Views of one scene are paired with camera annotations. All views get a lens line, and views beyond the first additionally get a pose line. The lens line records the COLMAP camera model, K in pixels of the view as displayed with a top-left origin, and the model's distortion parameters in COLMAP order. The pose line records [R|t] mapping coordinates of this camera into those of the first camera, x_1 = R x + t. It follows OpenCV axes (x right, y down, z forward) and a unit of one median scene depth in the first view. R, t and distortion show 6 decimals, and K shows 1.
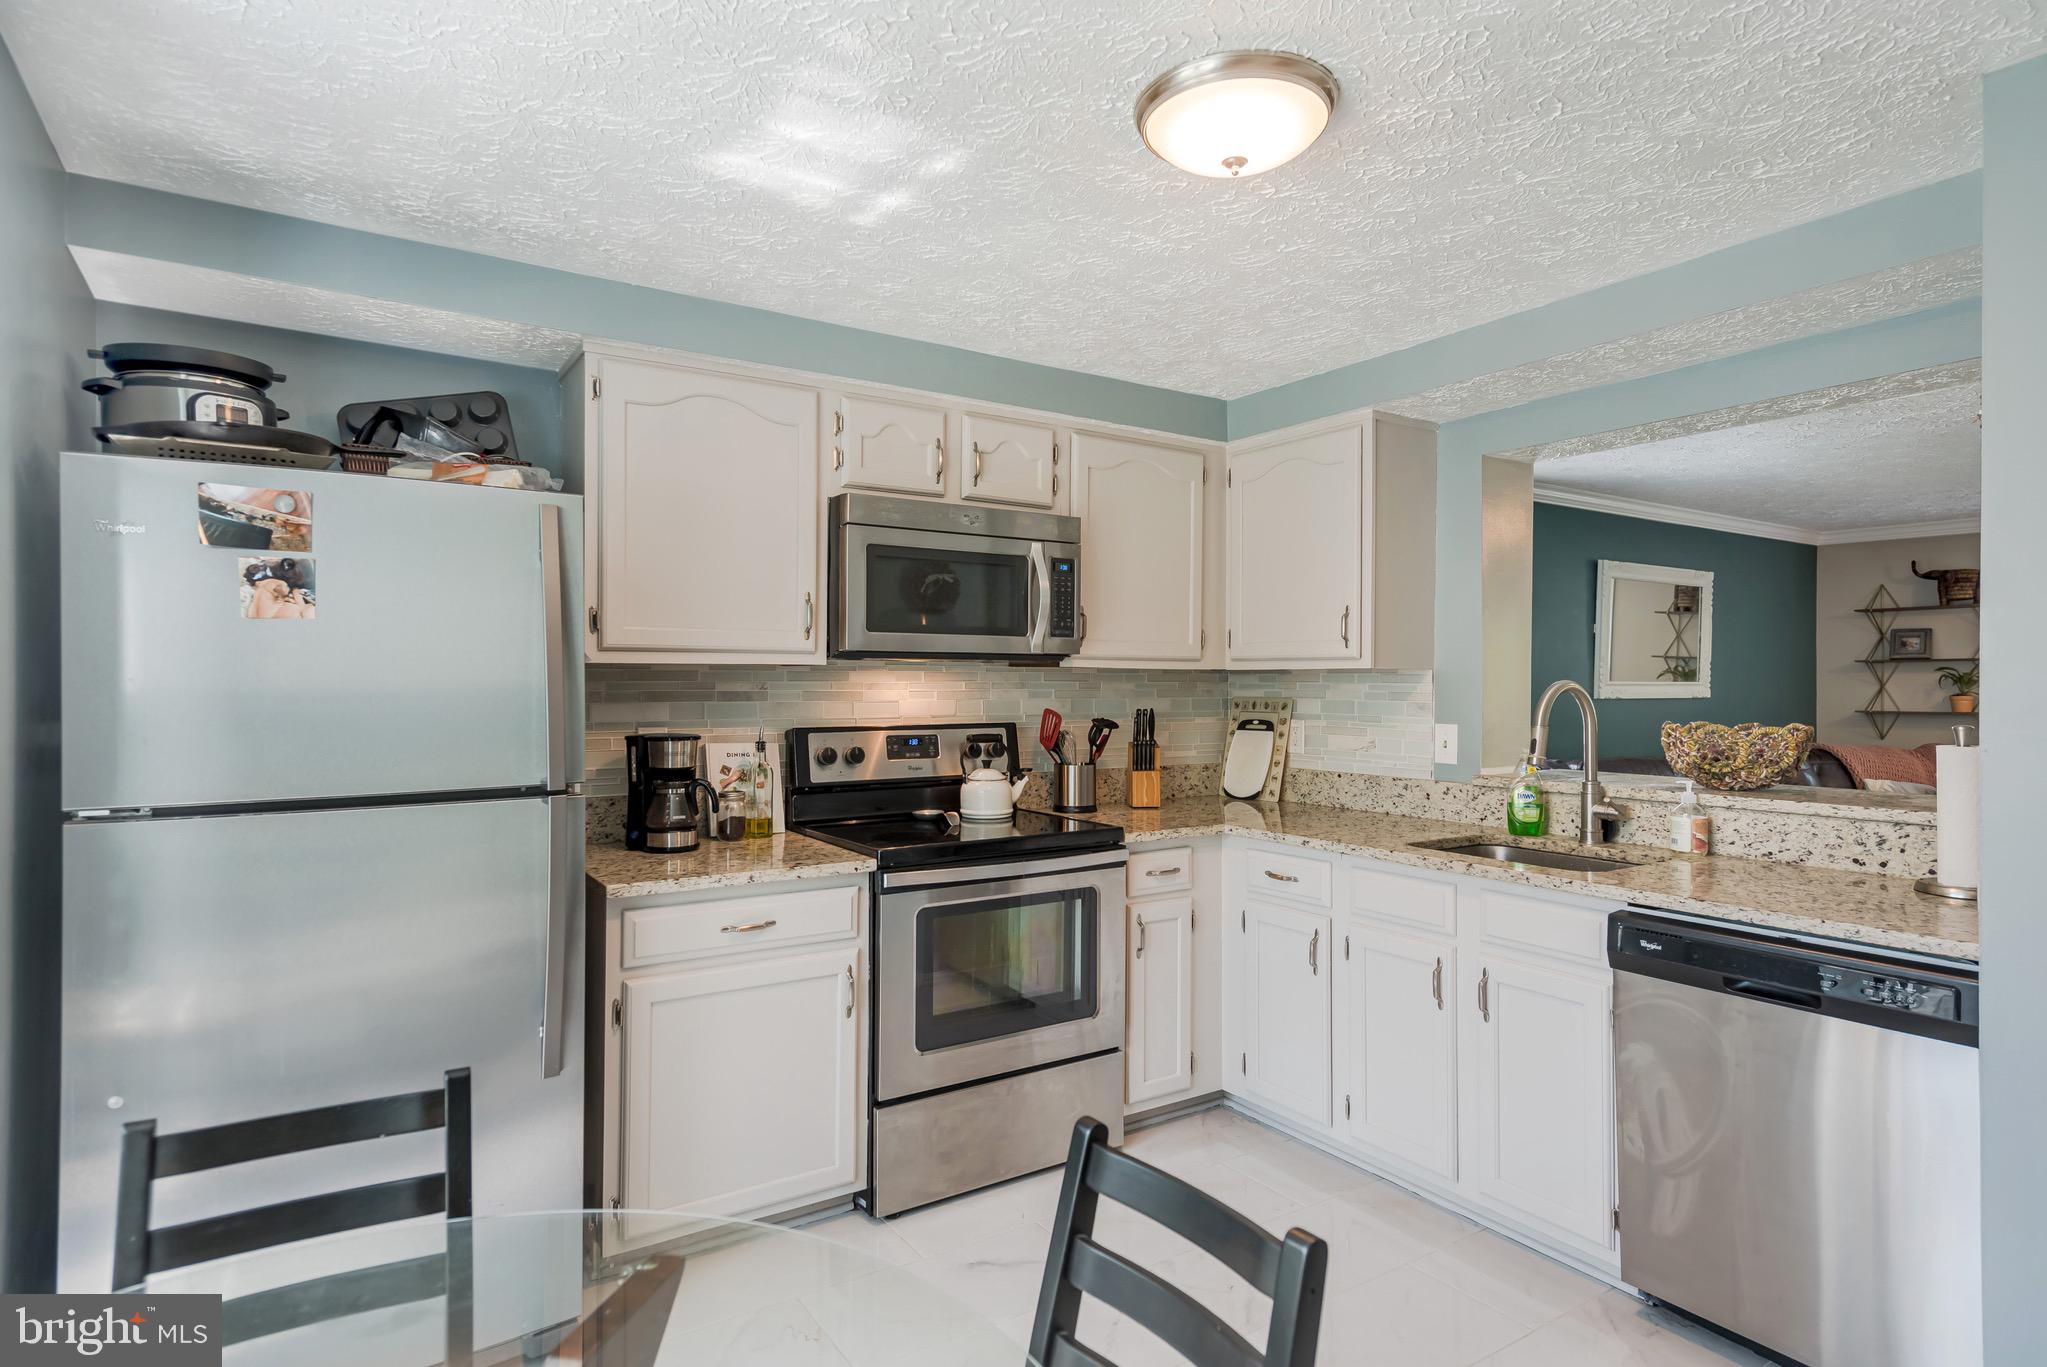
lens RADIAL K [[1117.8, 0, 1020.6], [0, 1117.8, 685.6], [0, 0, 1]] dist [0.019227, -0.001998]
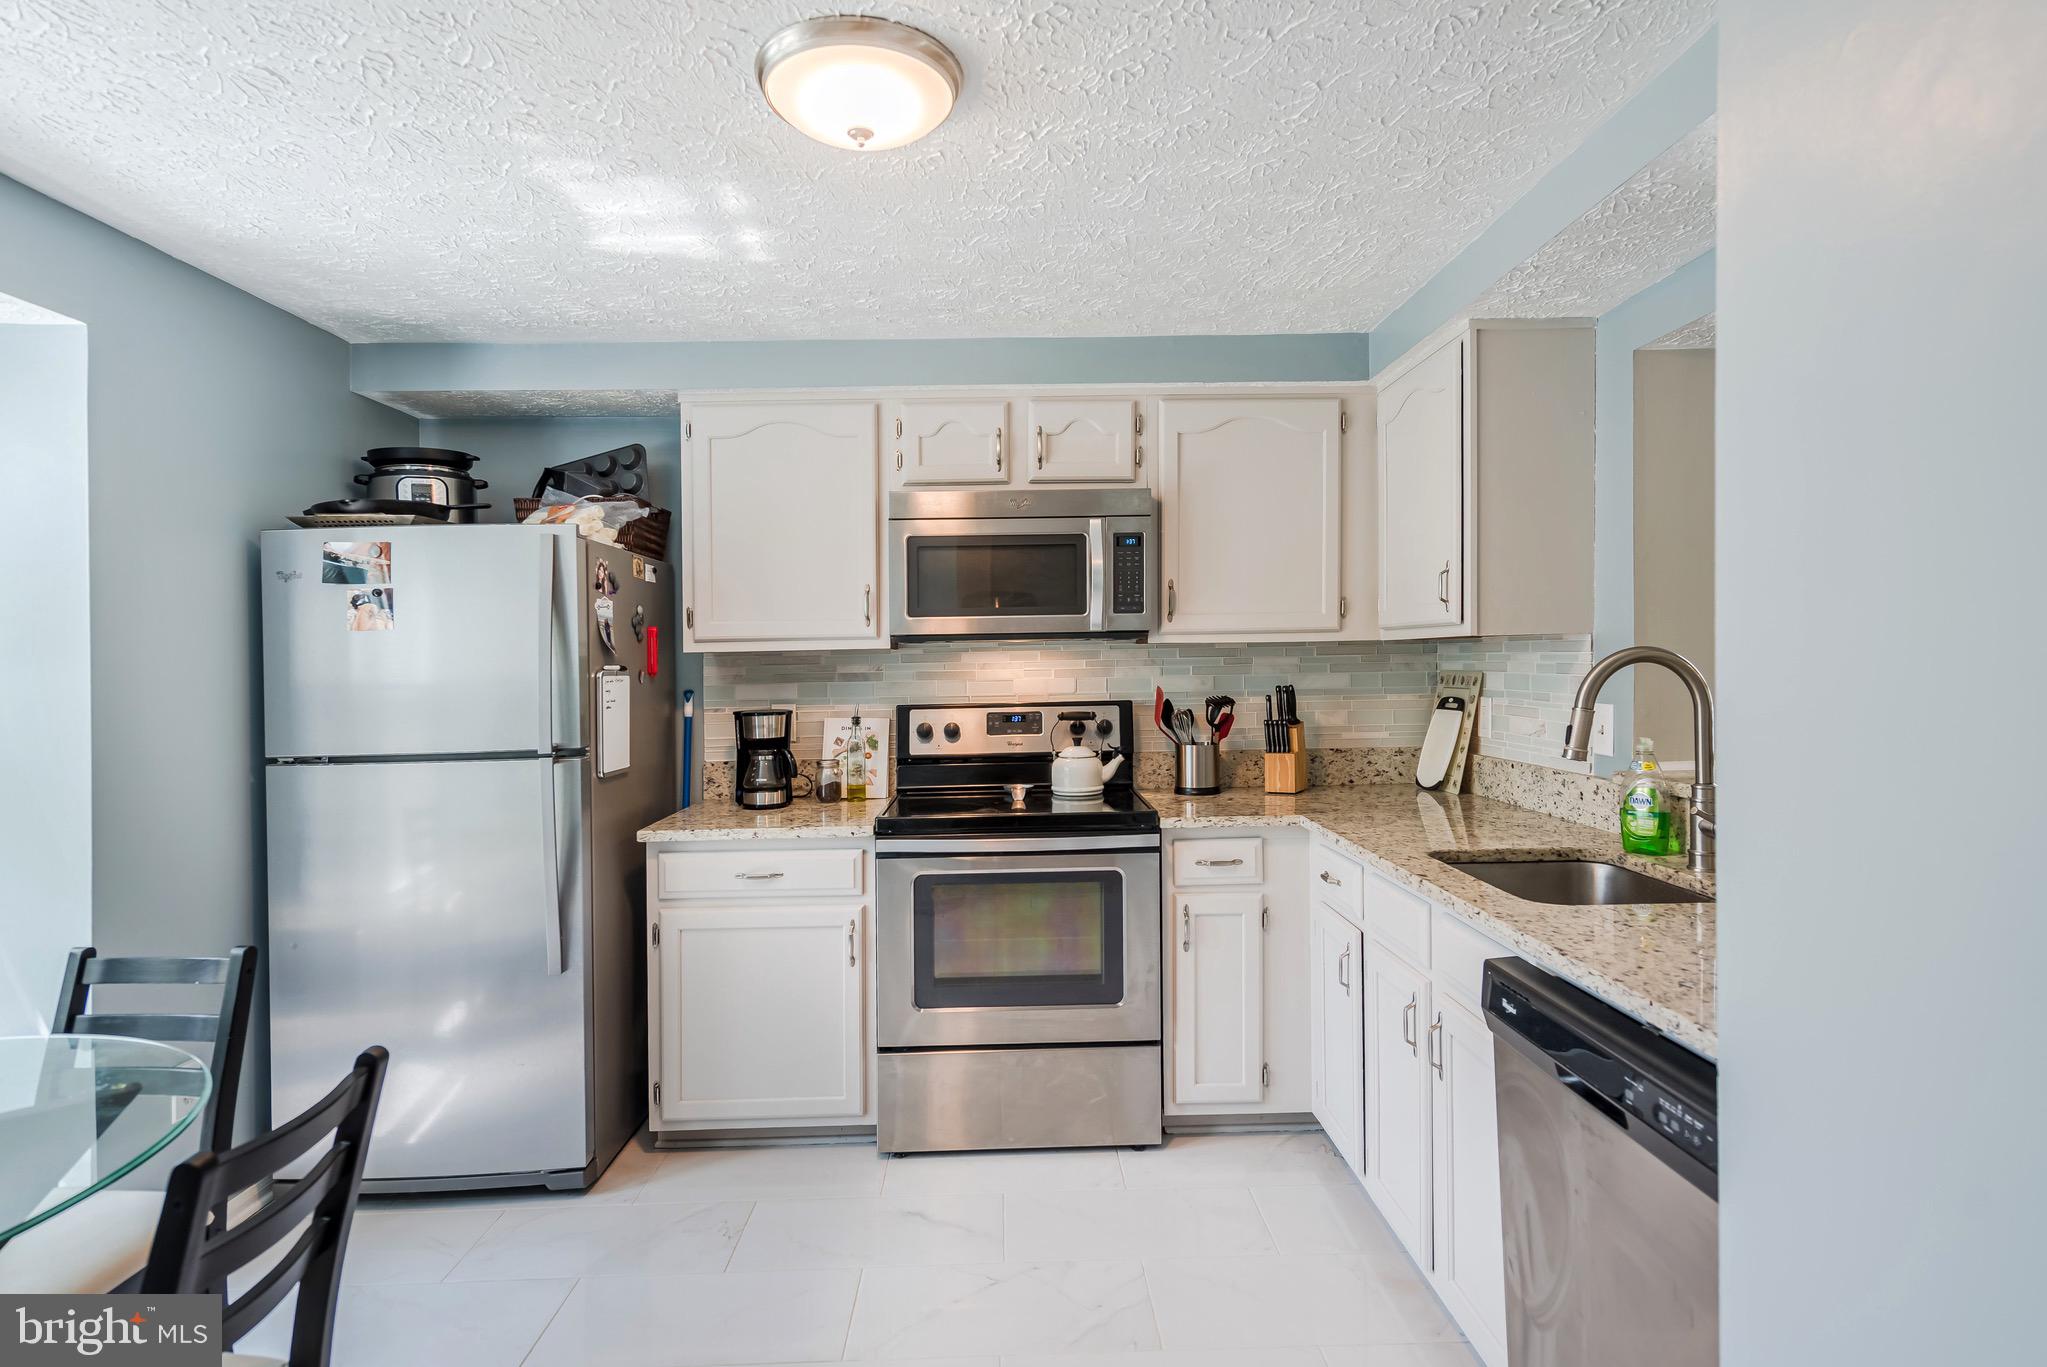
lens RADIAL K [[1084.2, 0, 1025.2], [0, 1084.2, 666.3], [0, 0, 1]] dist [0.021681, 0.000523]
pose [[0.839071, -0.014501, -0.543829, 0.485187], [0.017876, 0.999840, 0.000921, 0.000504], [0.543729, -0.010494, 0.839195, 0.159496]]
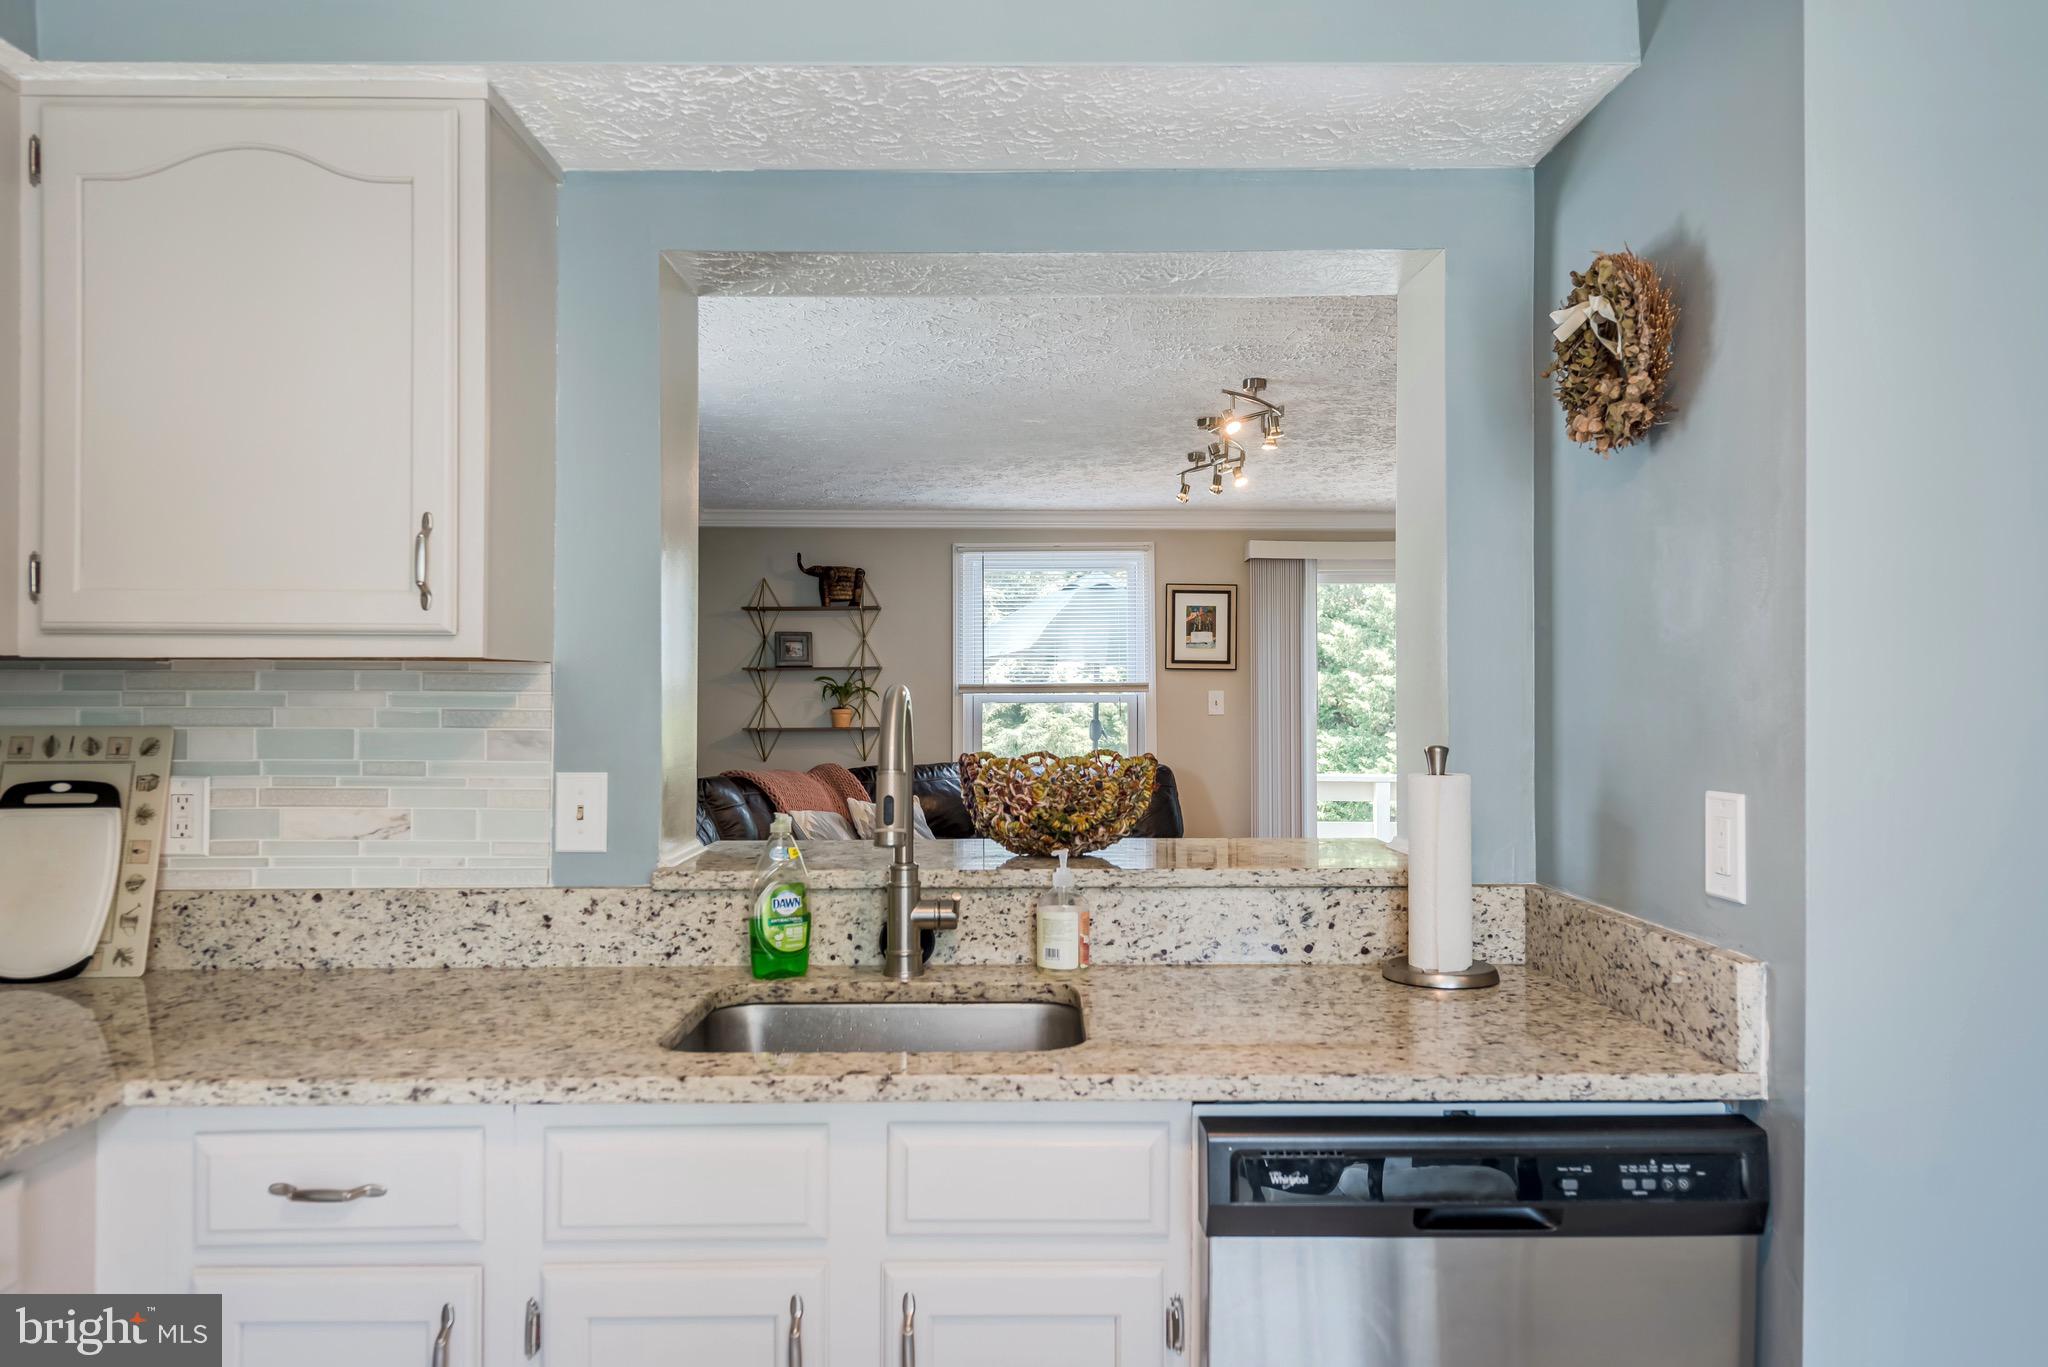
lens RADIAL K [[1411.7, 0, 1020.2], [0, 1411.7, 681.6], [0, 0, 1]] dist [0.018737, -0.003858]
pose [[0.536856, 0.006923, 0.843645, -0.051369], [0.005966, 0.999910, -0.012002, 0.002764], [-0.843652, 0.011477, 0.536767, 0.527198]]
